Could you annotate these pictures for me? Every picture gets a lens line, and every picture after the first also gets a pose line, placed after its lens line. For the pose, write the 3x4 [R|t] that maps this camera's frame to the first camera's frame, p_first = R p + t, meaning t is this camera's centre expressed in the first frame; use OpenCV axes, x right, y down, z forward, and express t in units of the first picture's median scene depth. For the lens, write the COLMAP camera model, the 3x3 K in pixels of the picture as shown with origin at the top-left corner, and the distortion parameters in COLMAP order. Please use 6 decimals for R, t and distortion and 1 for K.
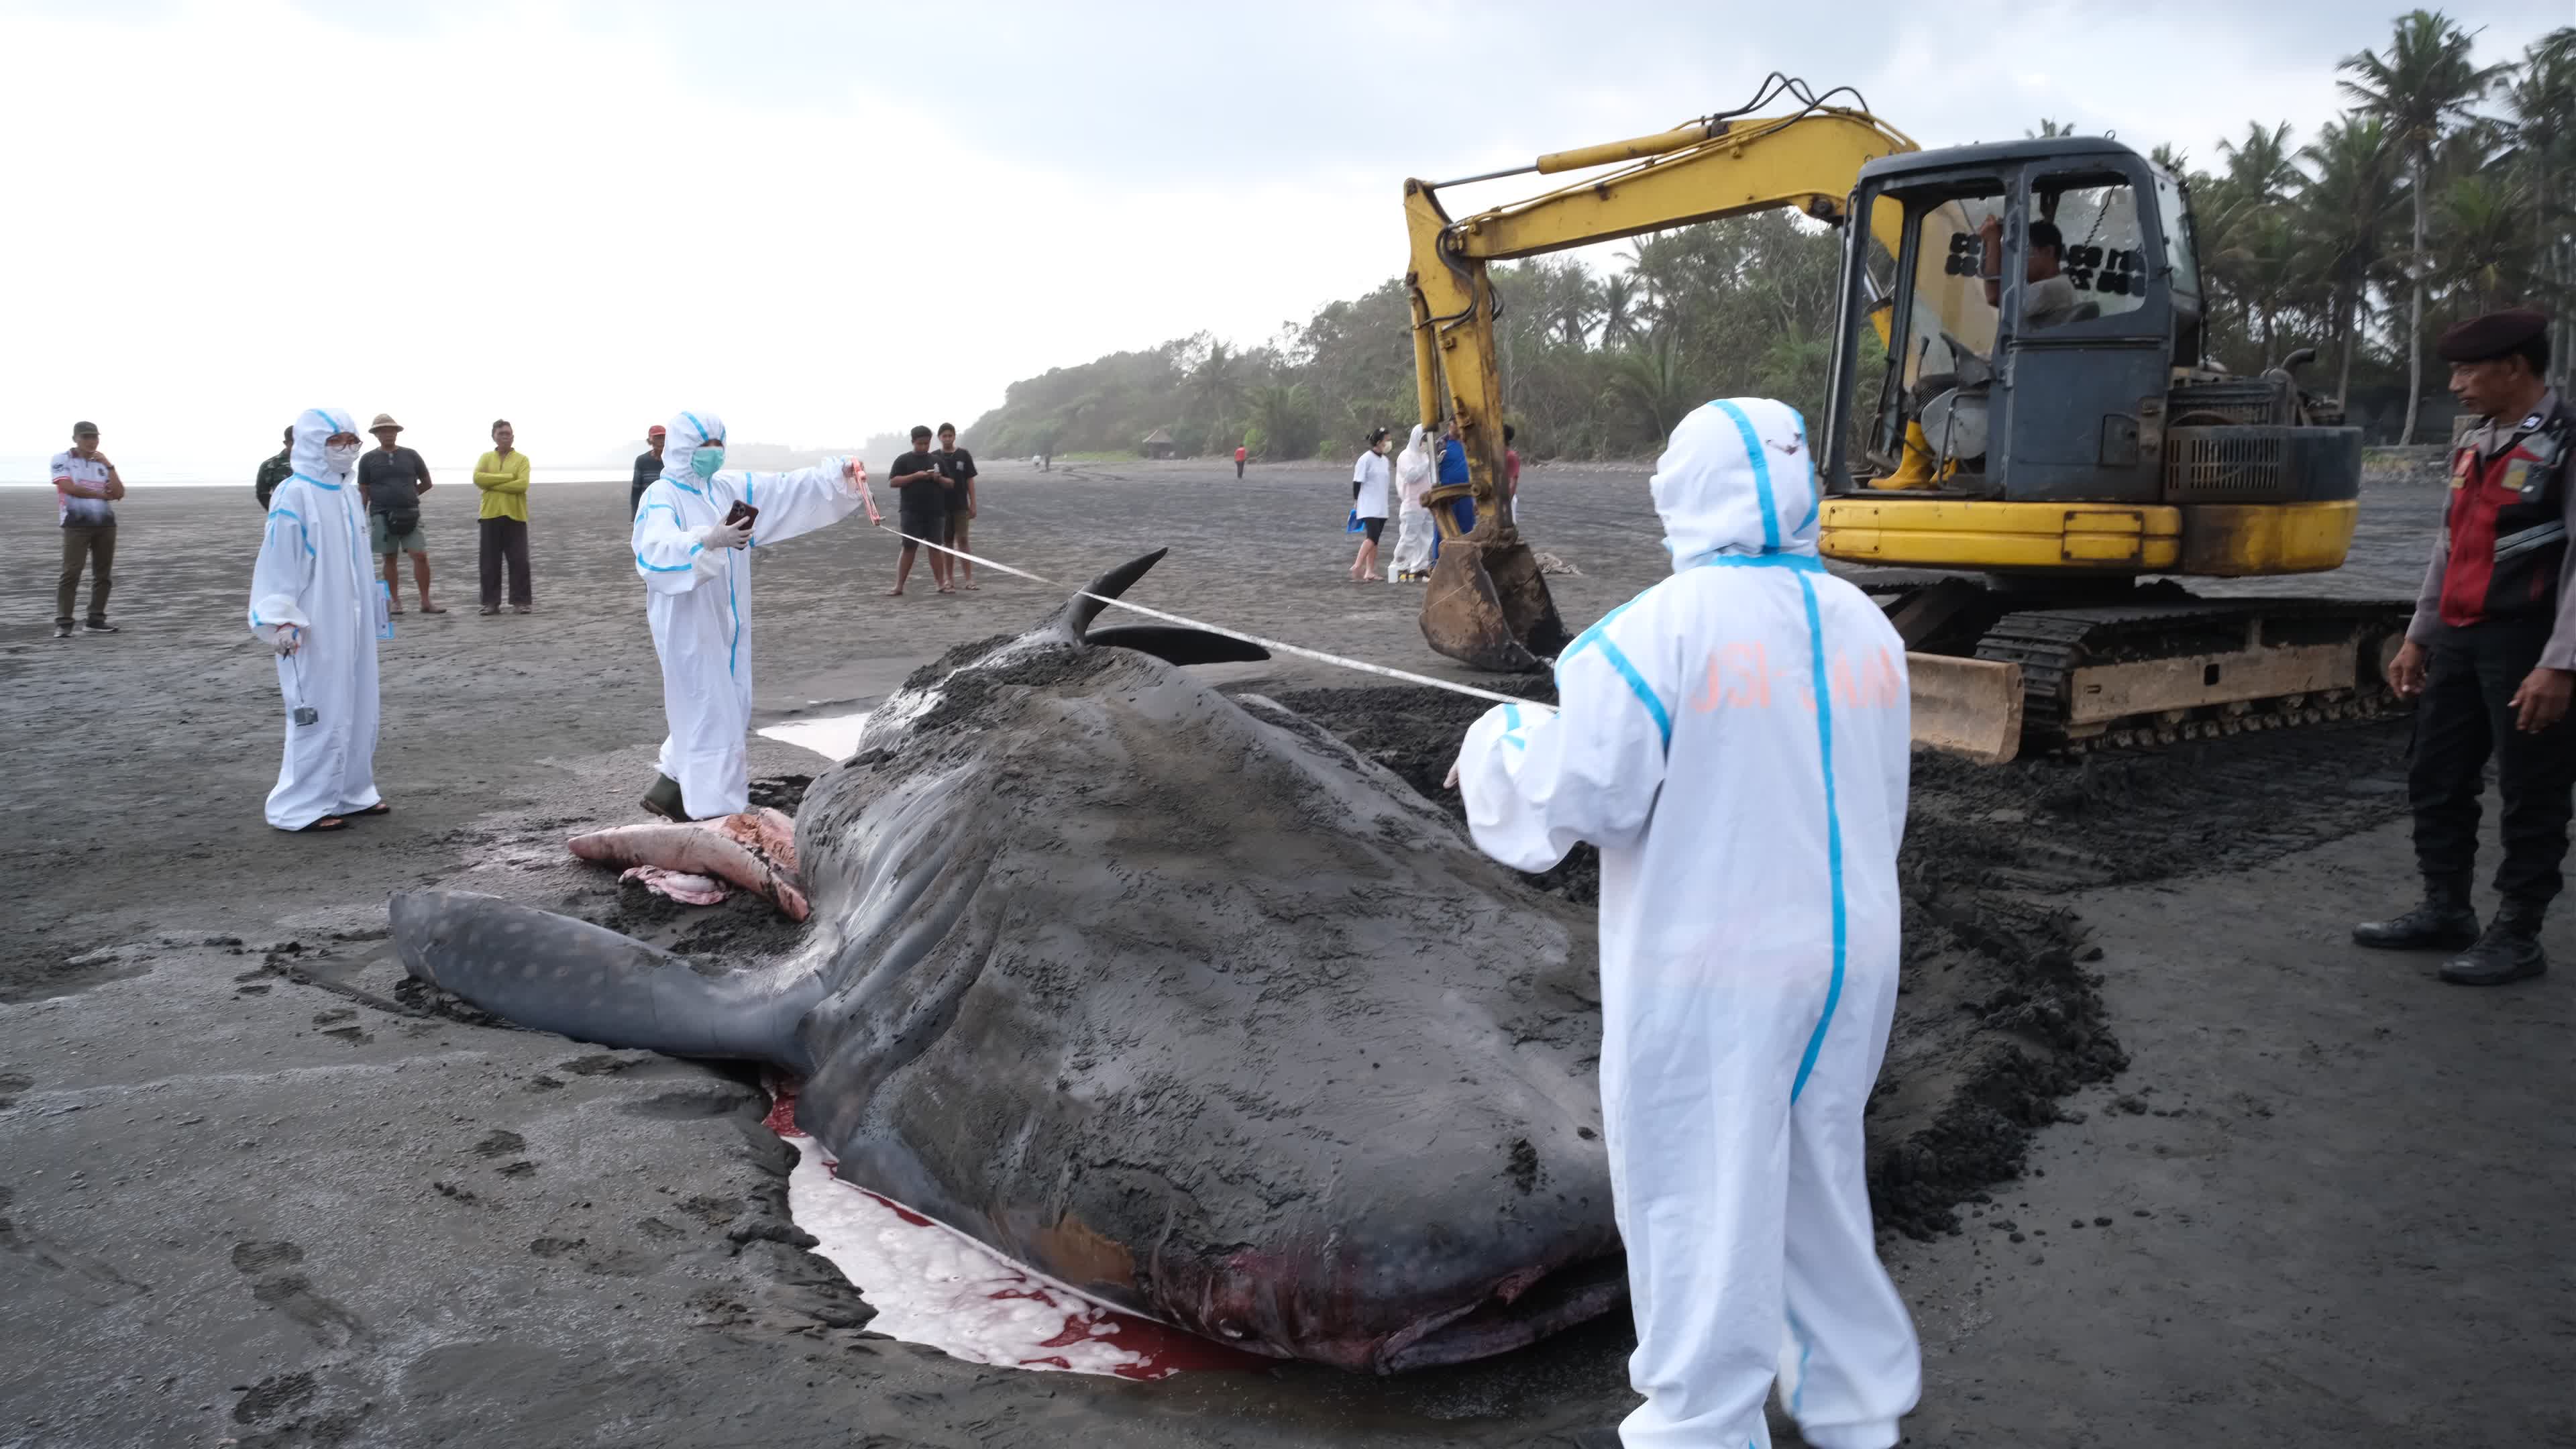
lens RADIAL K [[1732.8, 0, 1305.8], [0, 1732.8, 736.6], [0, 0, 1]] dist [-0.097125, 0.102580]
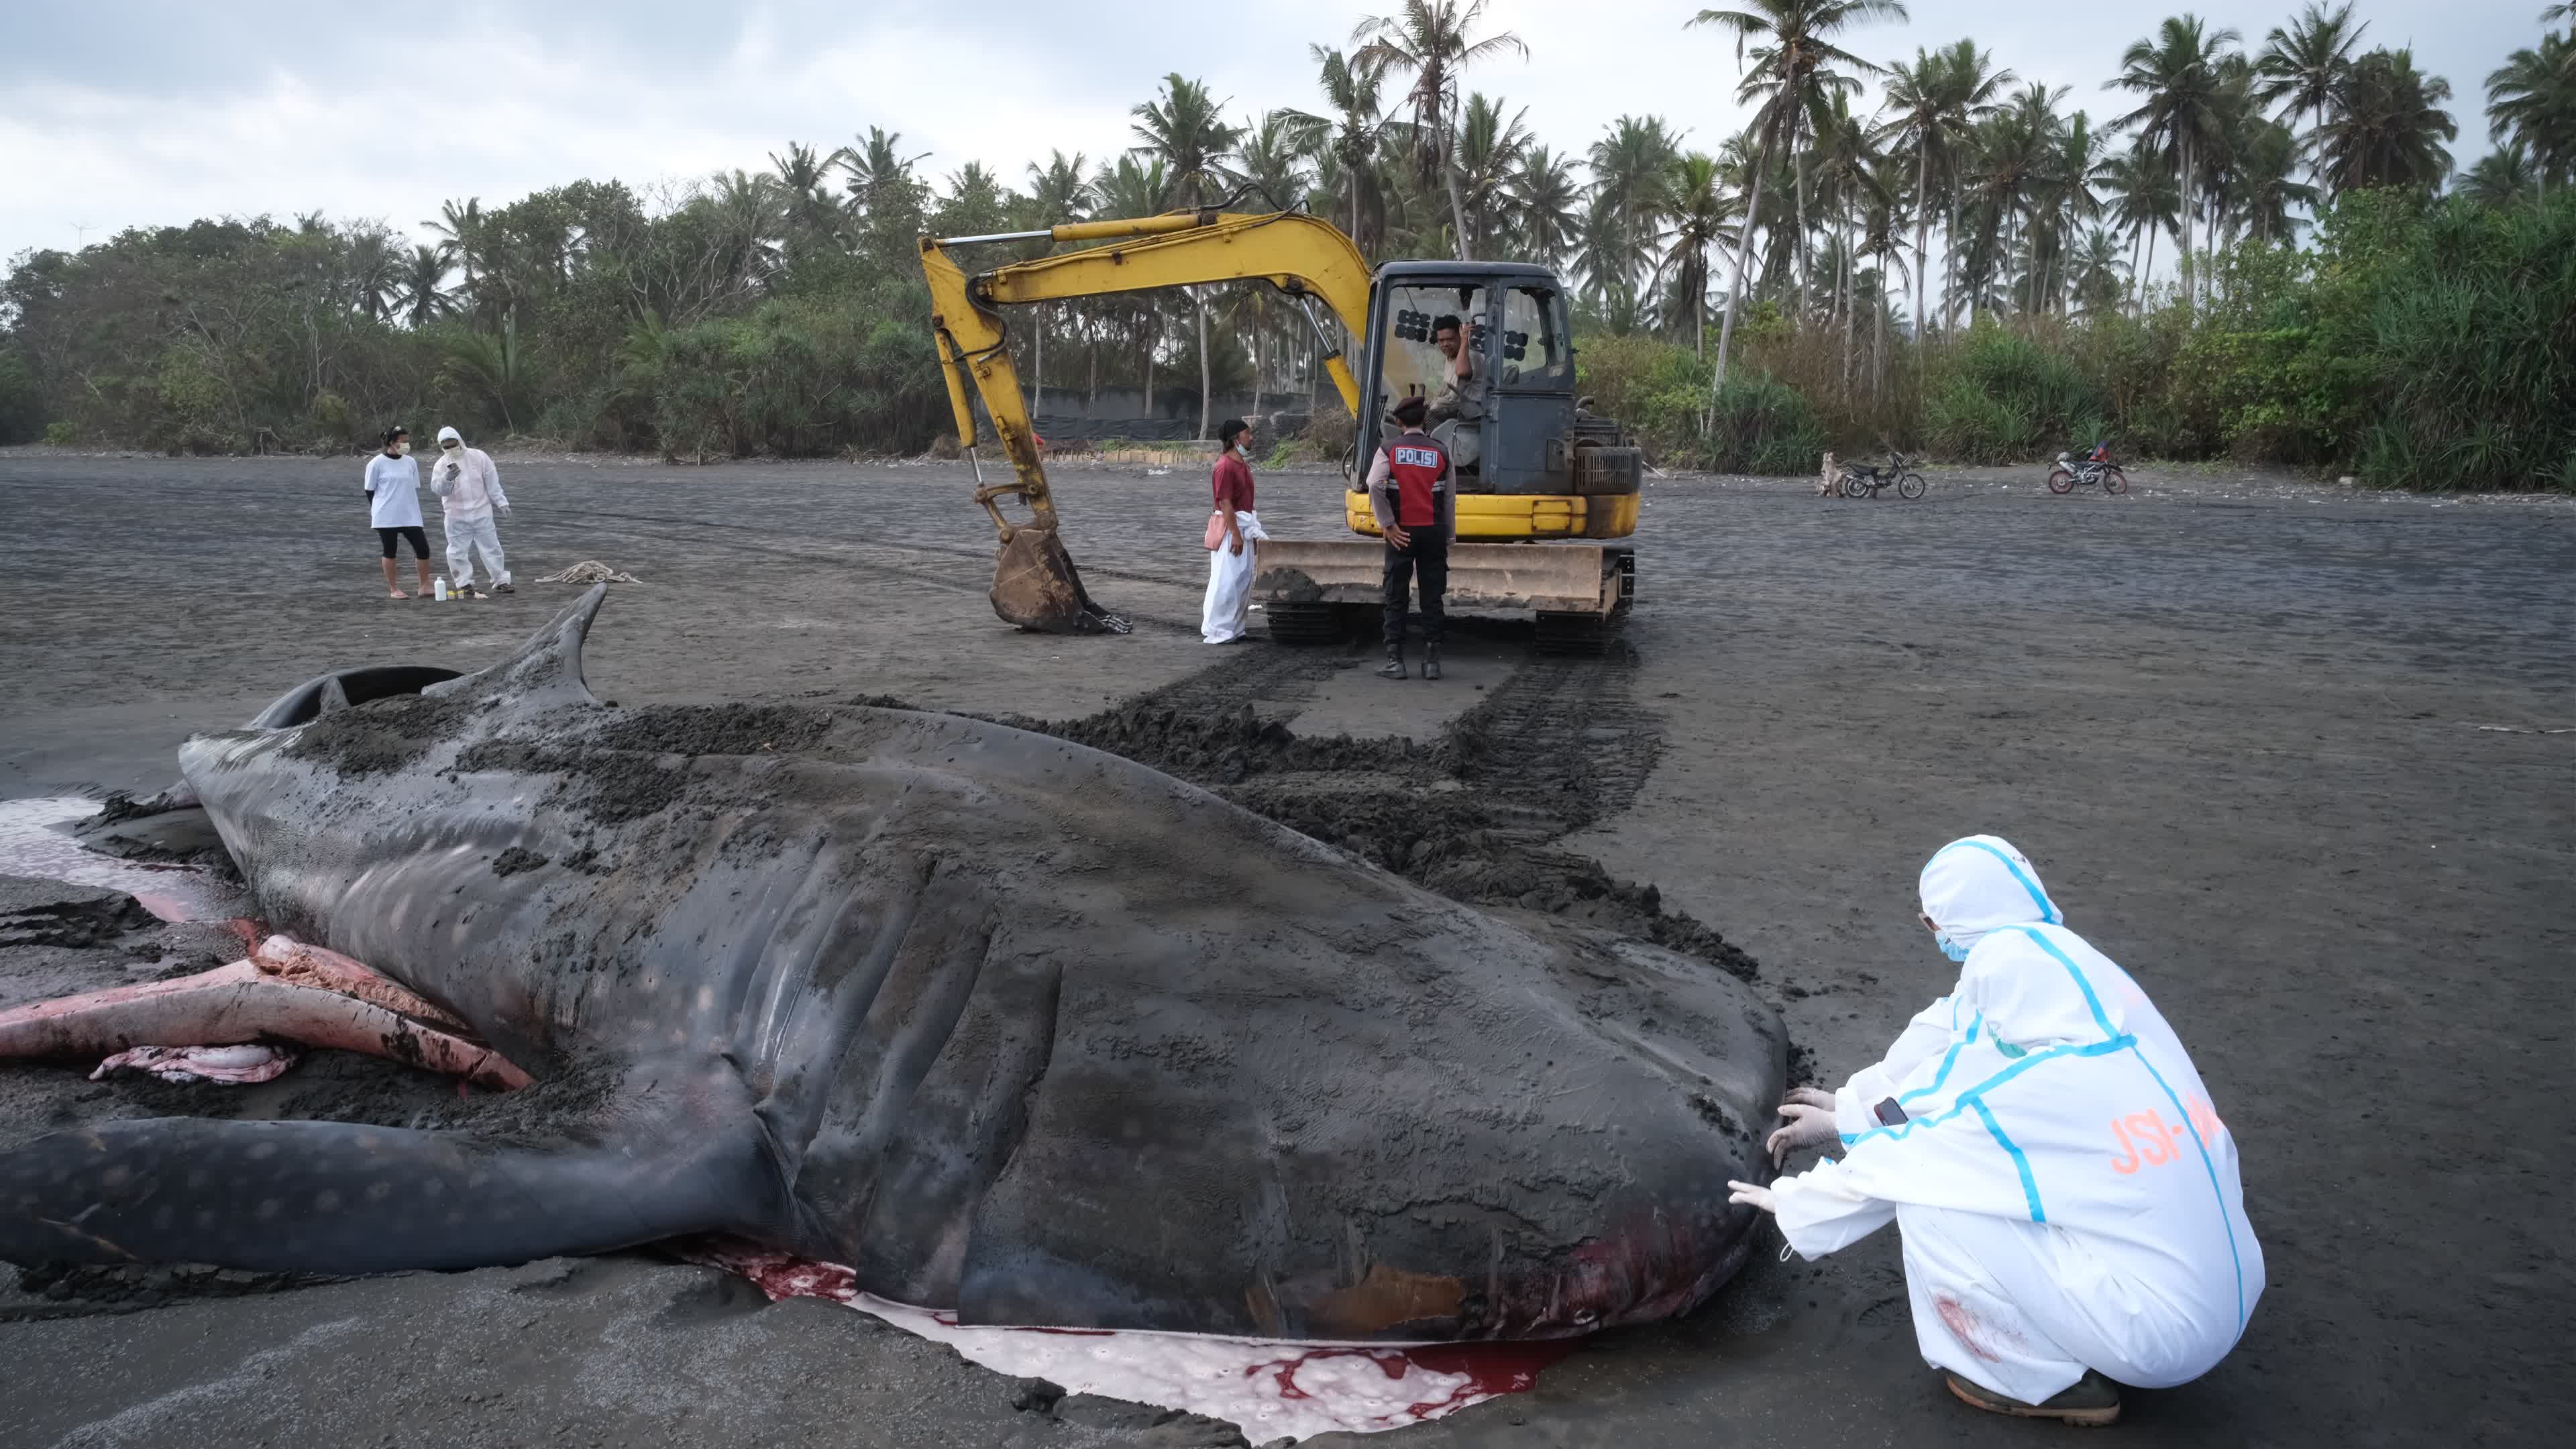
lens RADIAL K [[1732.8, 0, 1305.8], [0, 1732.8, 736.6], [0, 0, 1]] dist [-0.097125, 0.102580]
pose [[0.791032, -0.088341, 0.605362, -0.351587], [0.083978, 0.995832, 0.035587, -0.034927], [-0.605983, 0.022686, 0.795154, 0.095225]]
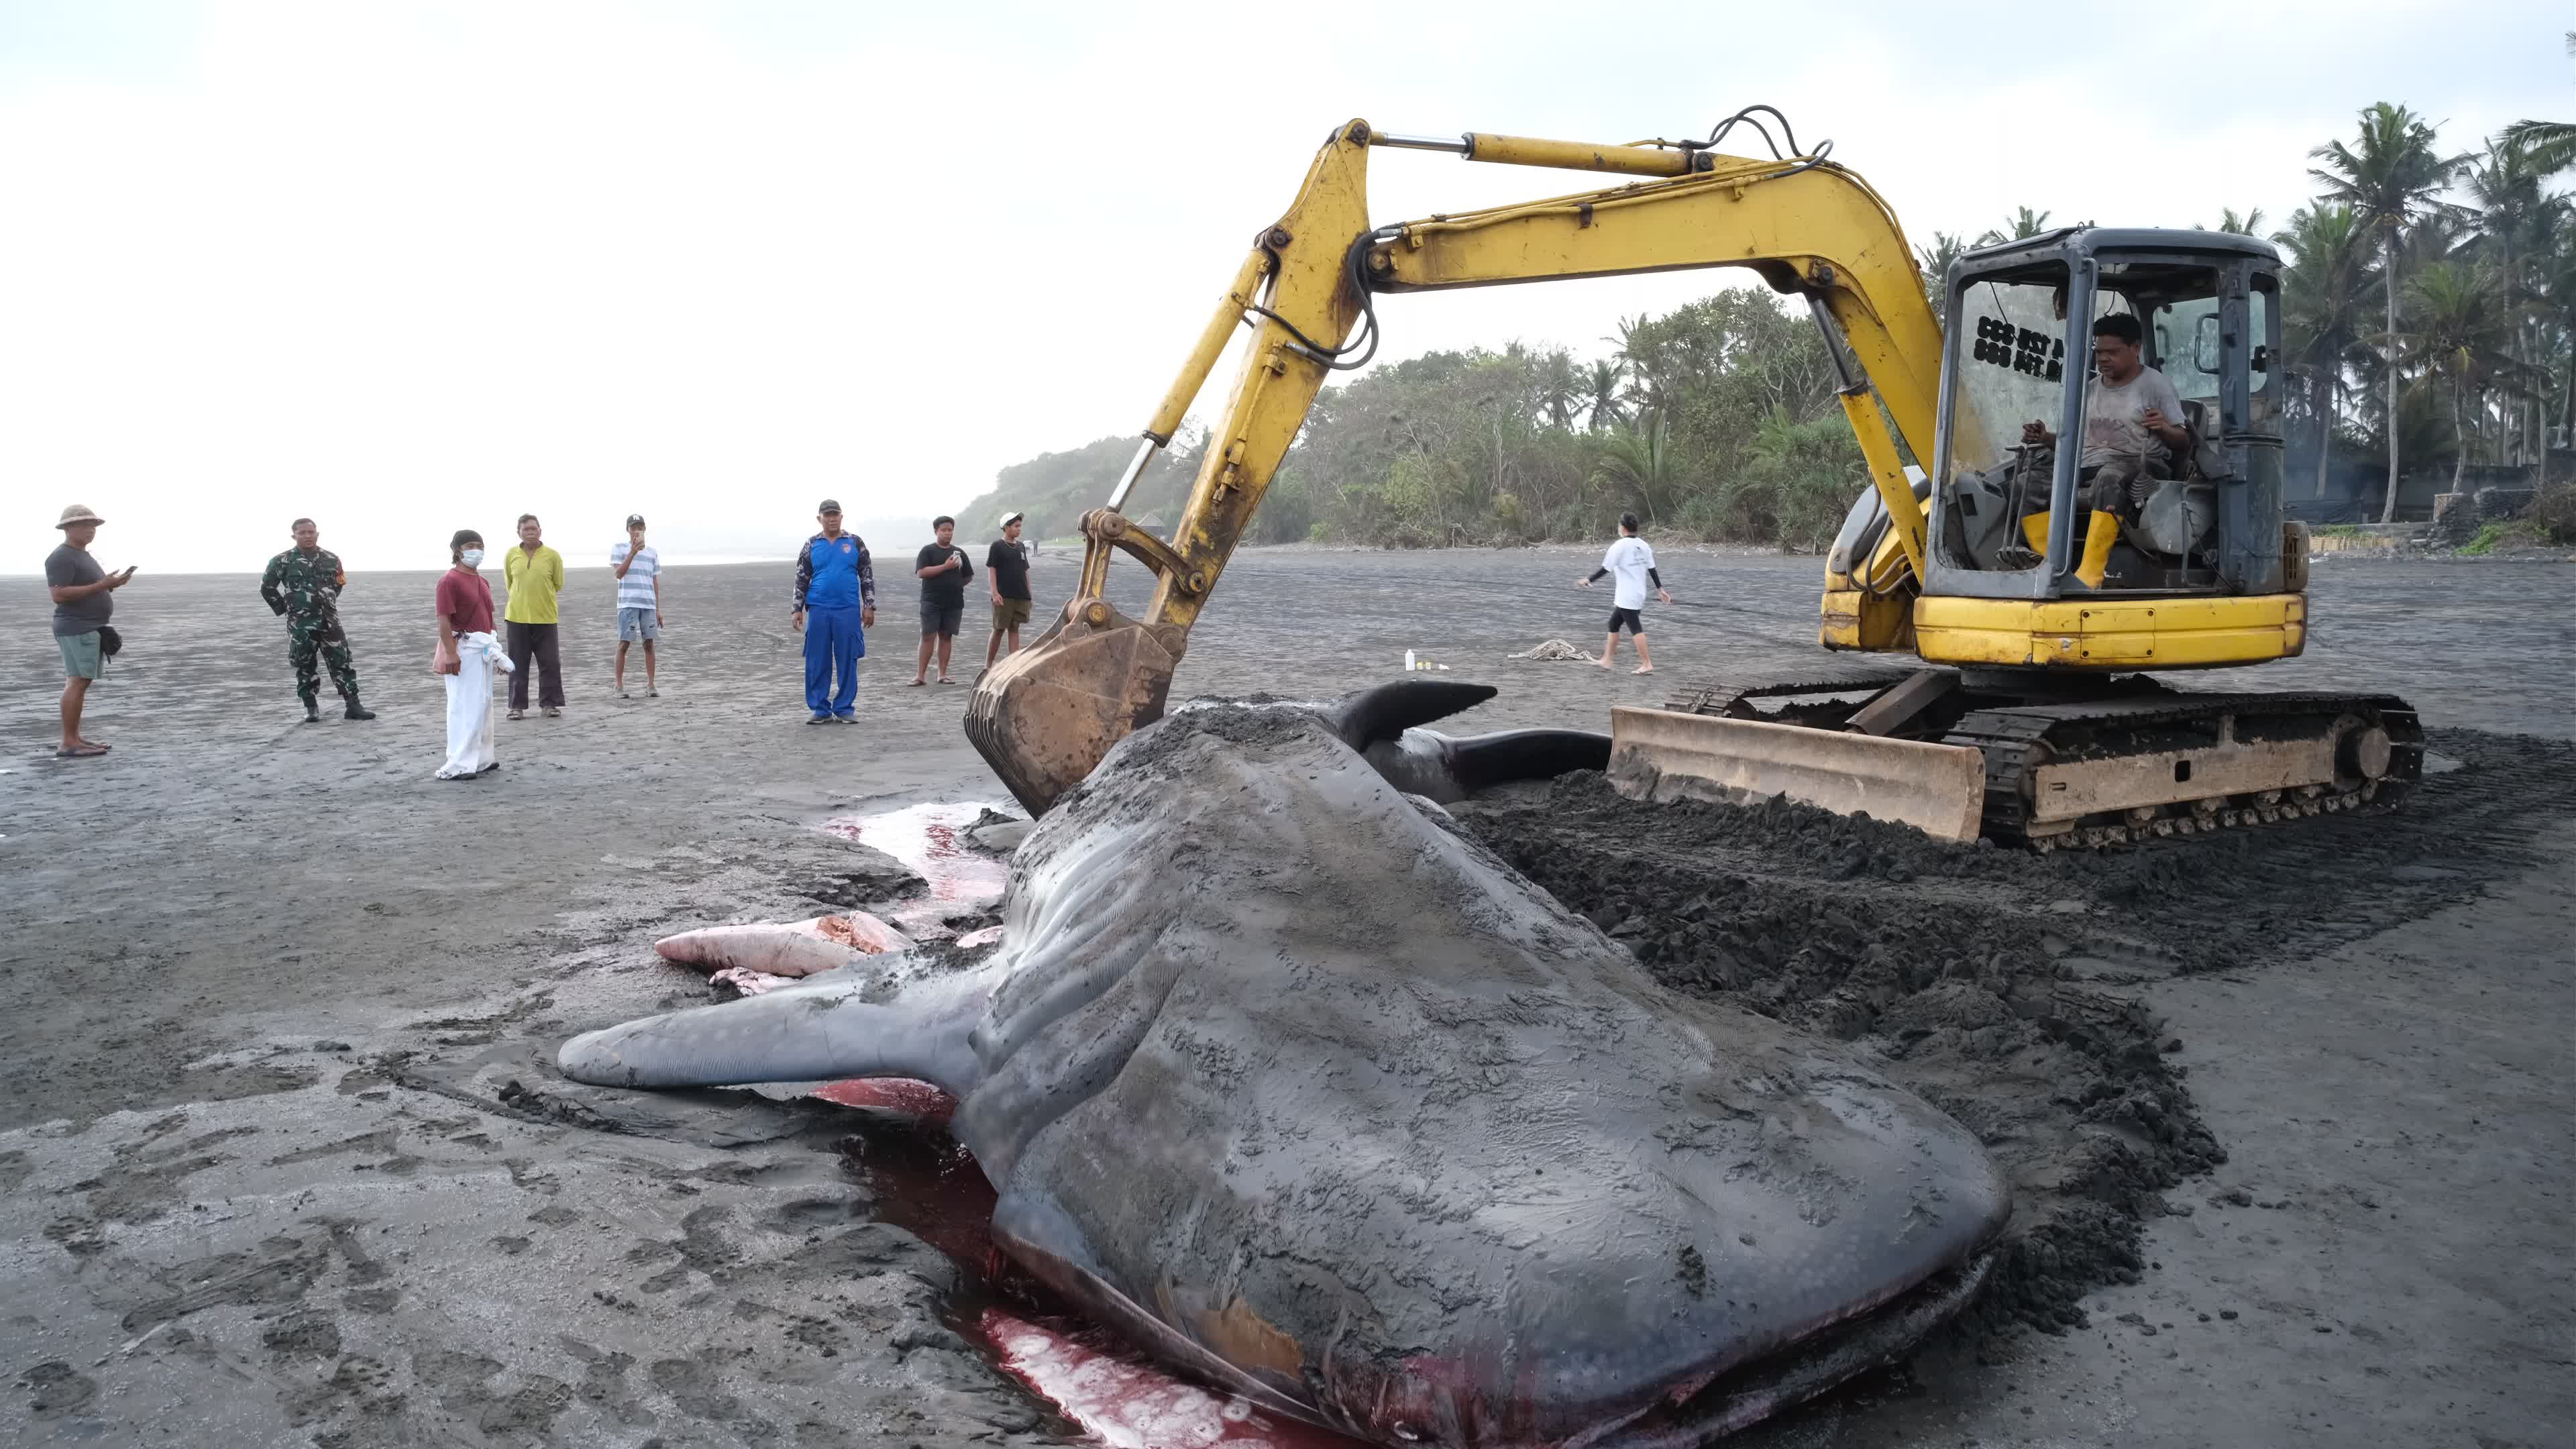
lens RADIAL K [[1732.8, 0, 1305.8], [0, 1732.8, 736.6], [0, 0, 1]] dist [-0.097125, 0.102580]
pose [[0.999959, -0.005915, 0.006917, -0.046689], [0.006232, 0.998889, -0.046711, -0.009560], [-0.006633, 0.046752, 0.998885, -0.017492]]
